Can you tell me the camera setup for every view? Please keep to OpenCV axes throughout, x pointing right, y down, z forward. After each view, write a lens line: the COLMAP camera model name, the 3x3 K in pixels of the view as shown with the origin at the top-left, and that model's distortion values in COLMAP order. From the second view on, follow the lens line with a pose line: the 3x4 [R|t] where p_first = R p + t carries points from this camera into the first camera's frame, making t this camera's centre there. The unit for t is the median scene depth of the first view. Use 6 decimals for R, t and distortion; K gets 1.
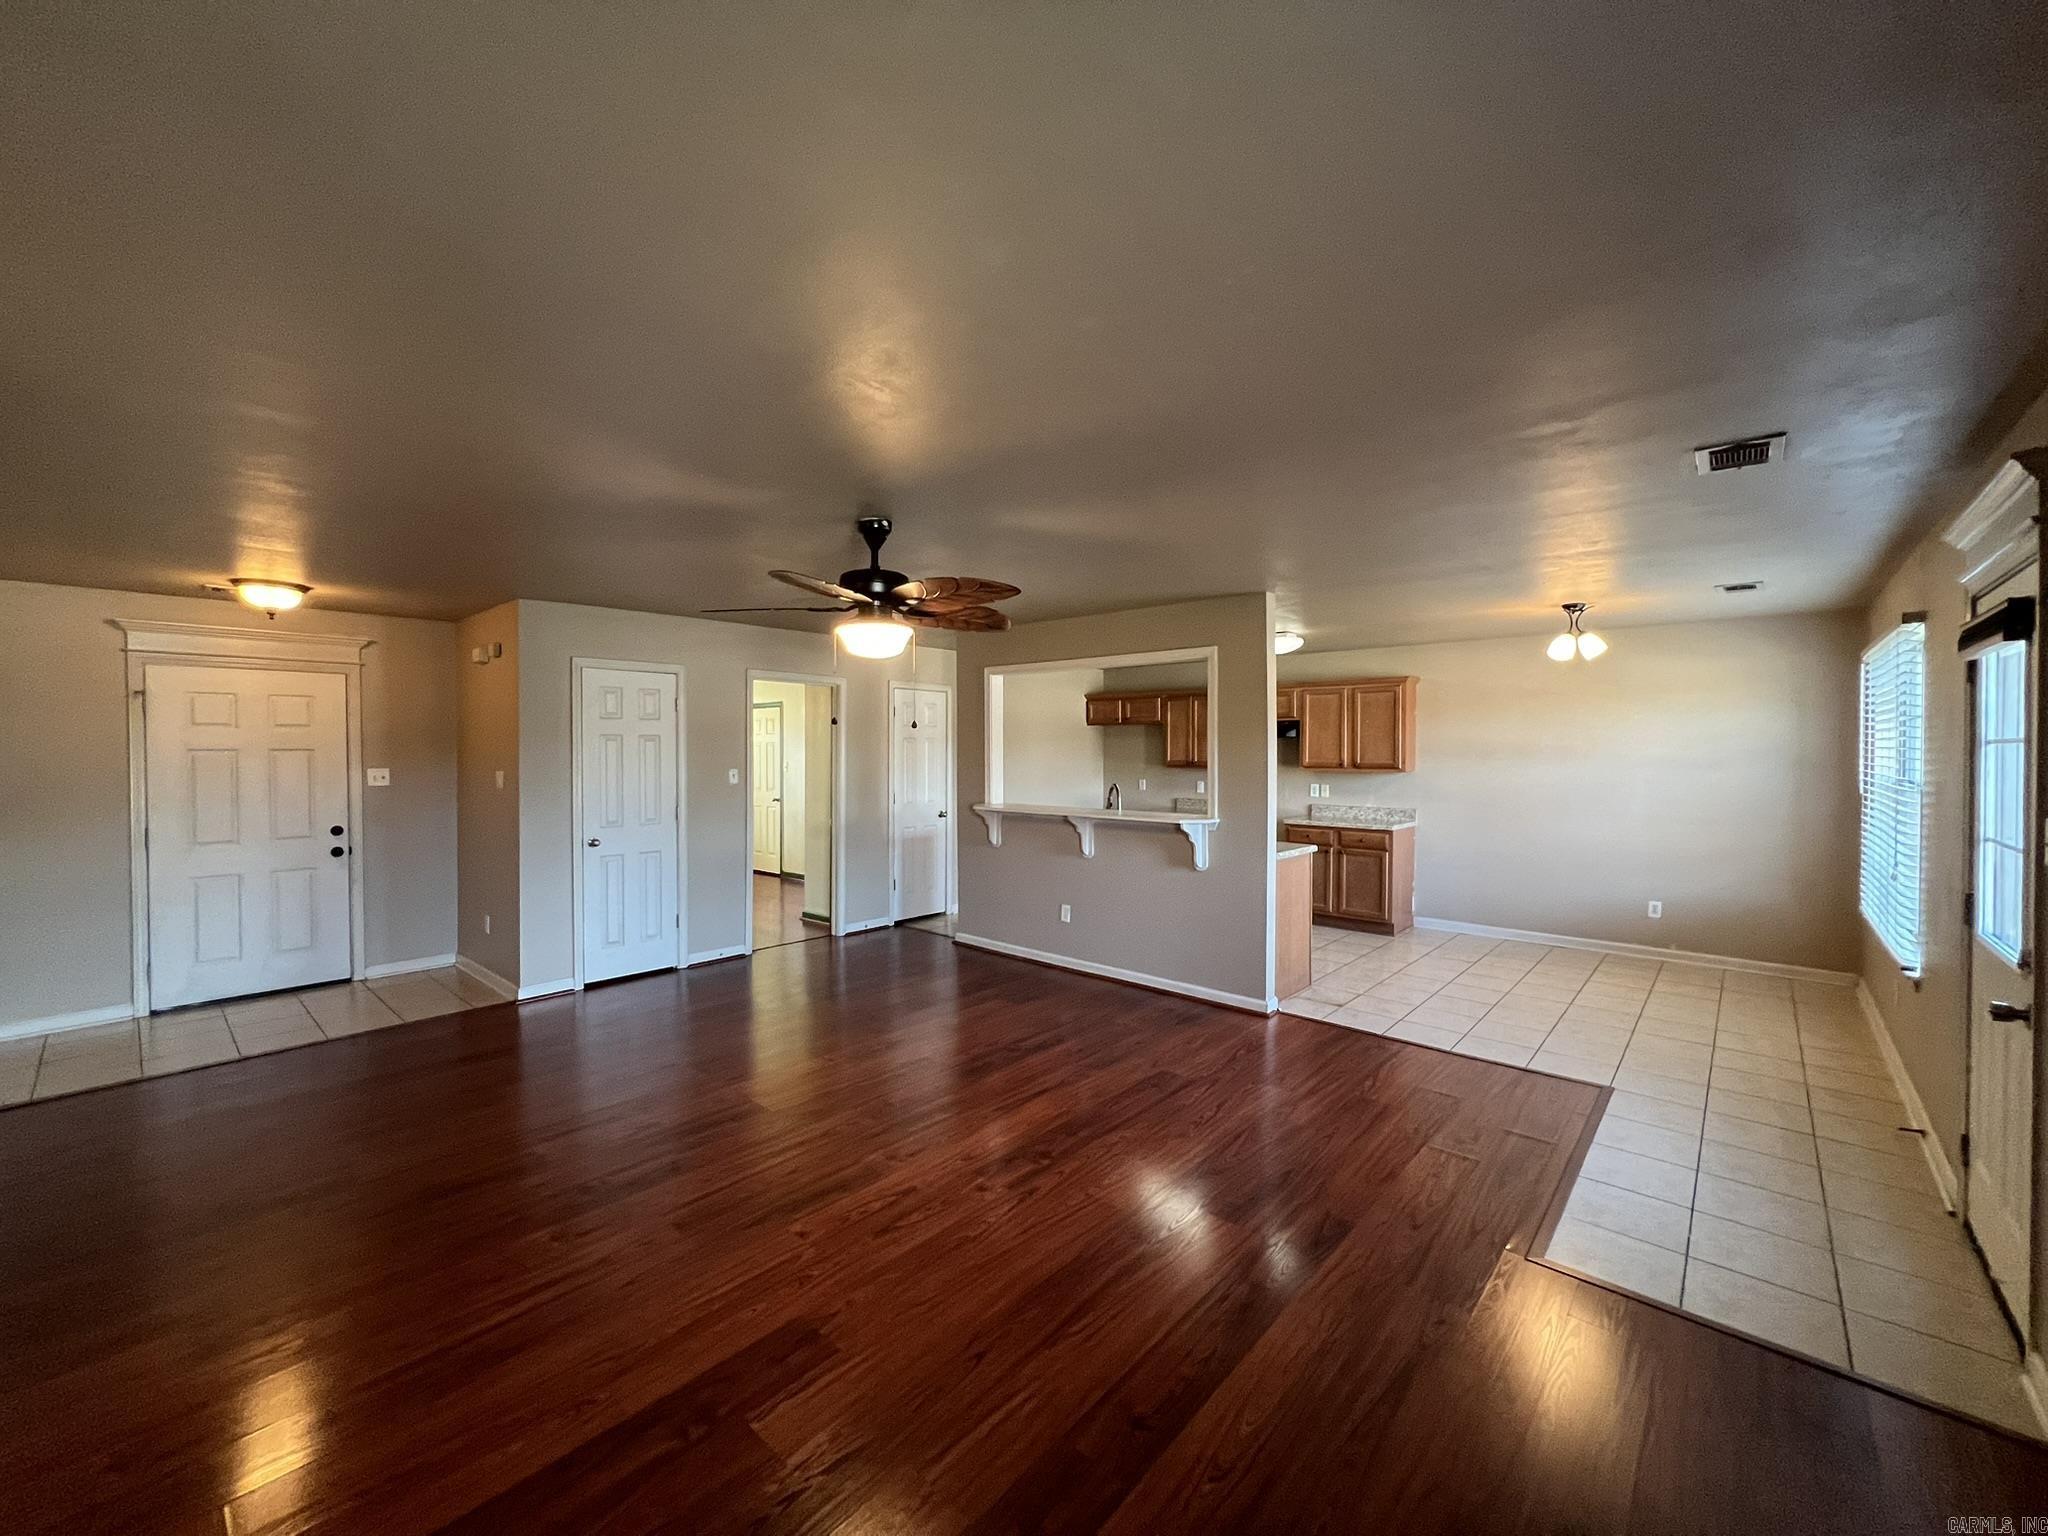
lens RADIAL K [[817.8, 0, 1018.1], [0, 817.8, 761.6], [0, 0, 1]] dist [0.002405, 0.000119]
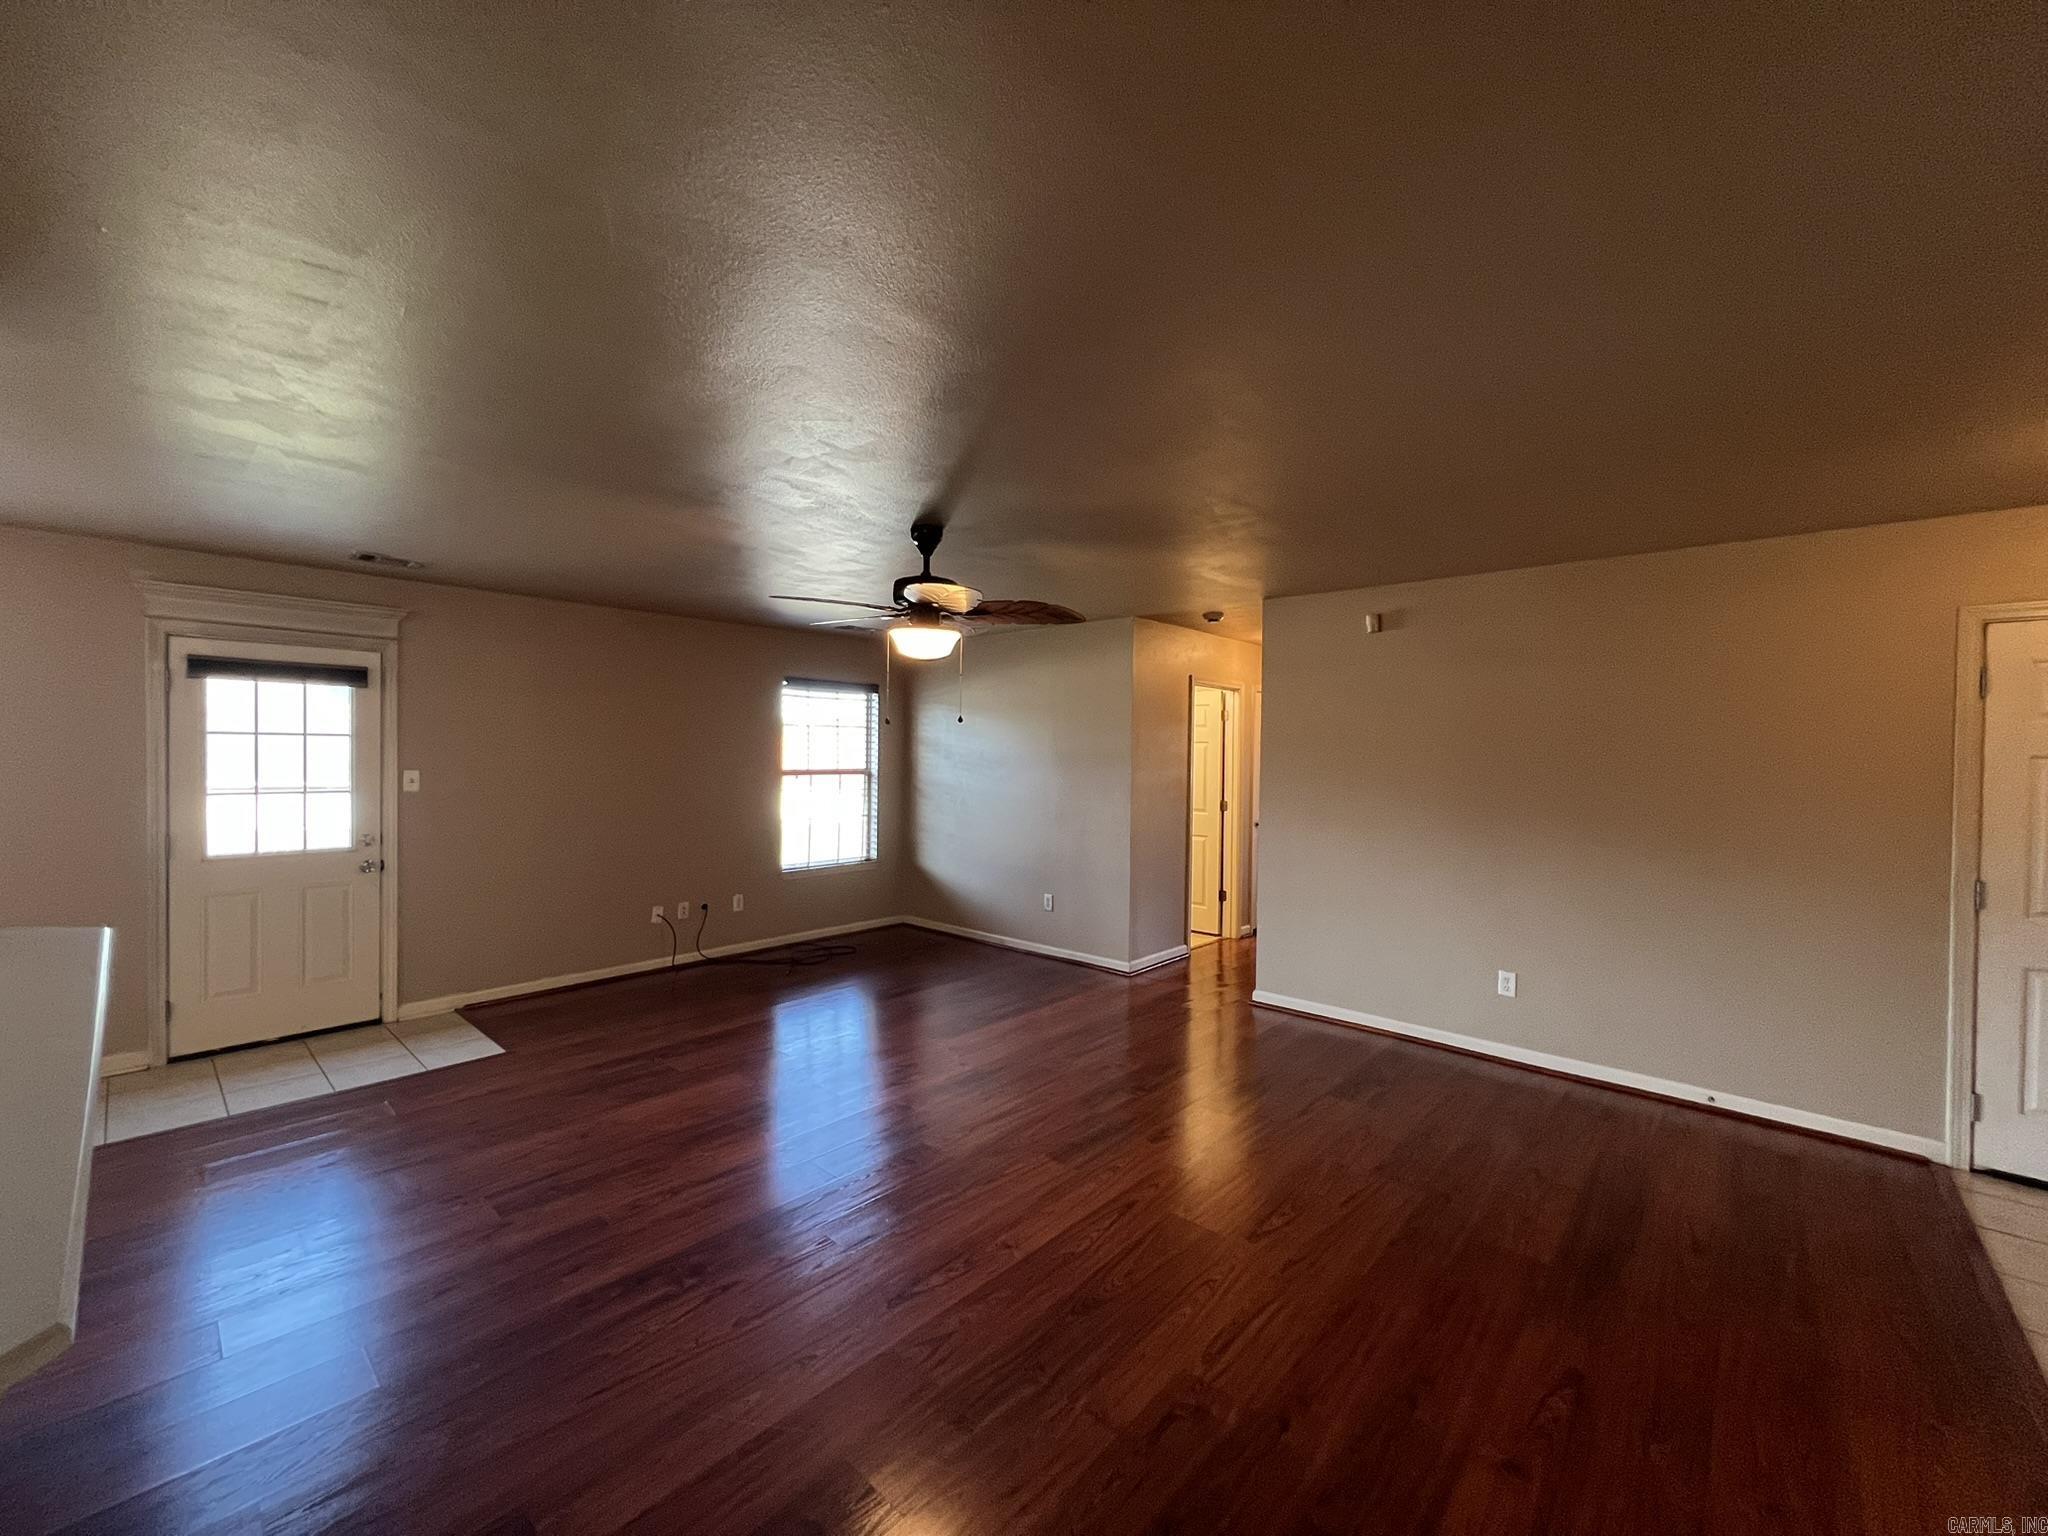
lens RADIAL K [[817.8, 0, 1018.1], [0, 817.8, 761.6], [0, 0, 1]] dist [0.002405, 0.000119]
pose [[-0.999907, -0.011549, 0.007300, -0.174240], [-0.011369, 0.999642, 0.024240, -0.011096], [-0.007577, 0.024155, -0.999680, 1.179112]]
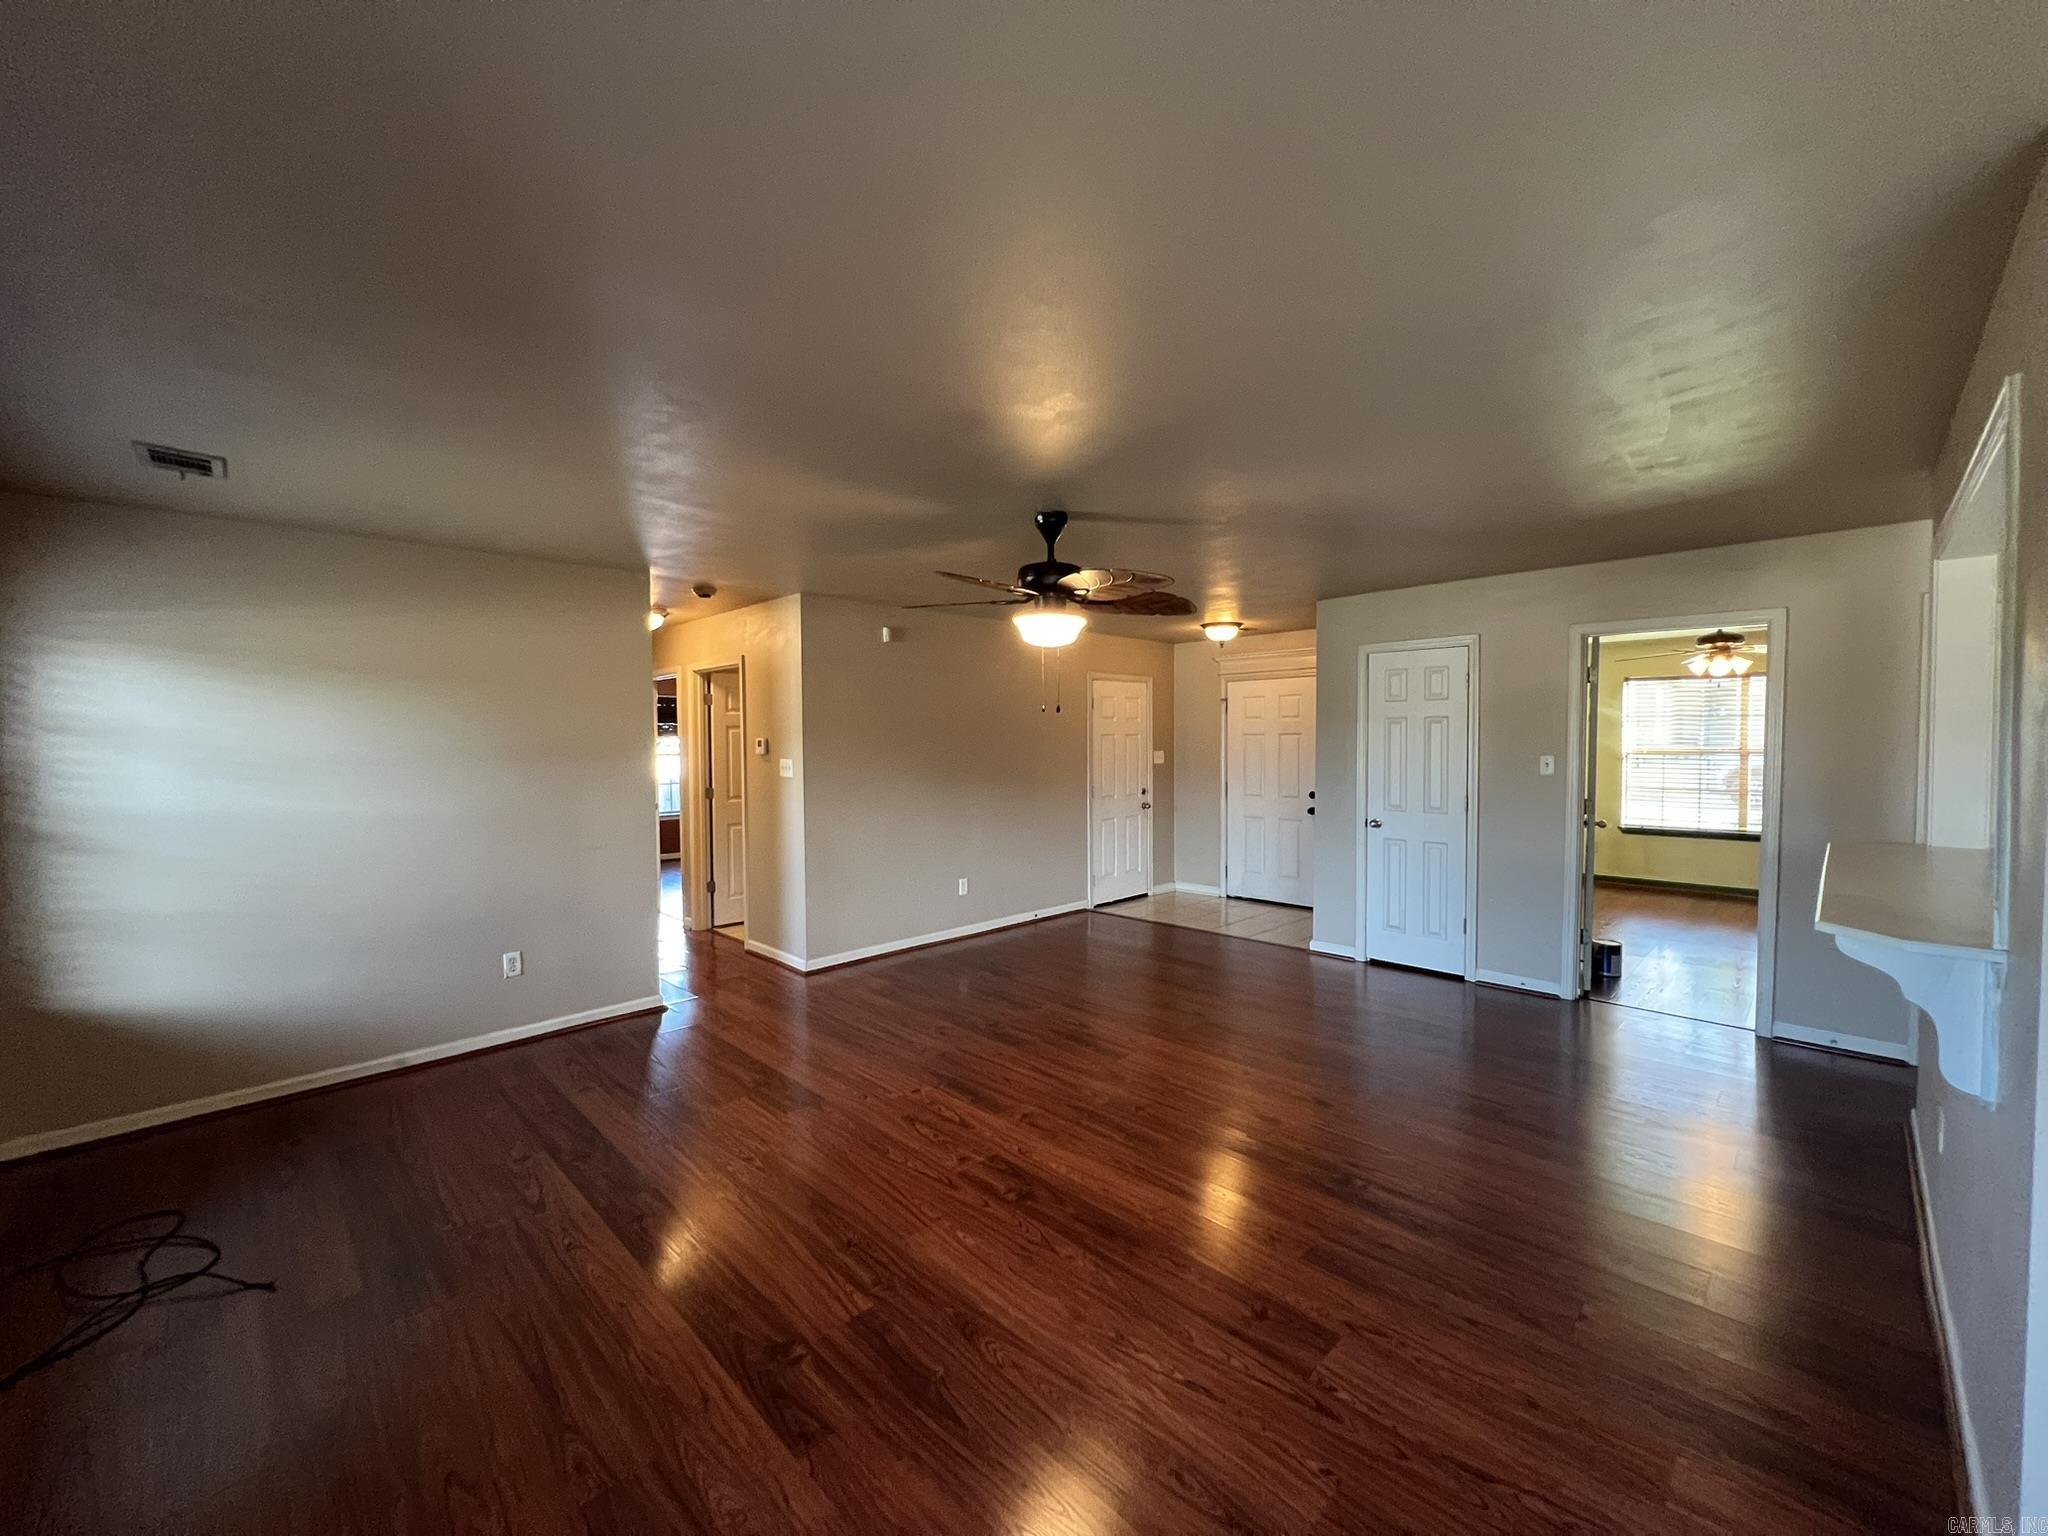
lens RADIAL K [[817.8, 0, 1018.1], [0, 817.8, 761.6], [0, 0, 1]] dist [0.002405, 0.000119]
pose [[-0.055710, 0.030152, -0.997992, 0.502623], [-0.007826, 0.999500, 0.030634, -0.006076], [0.998416, 0.009517, -0.055446, 0.583050]]
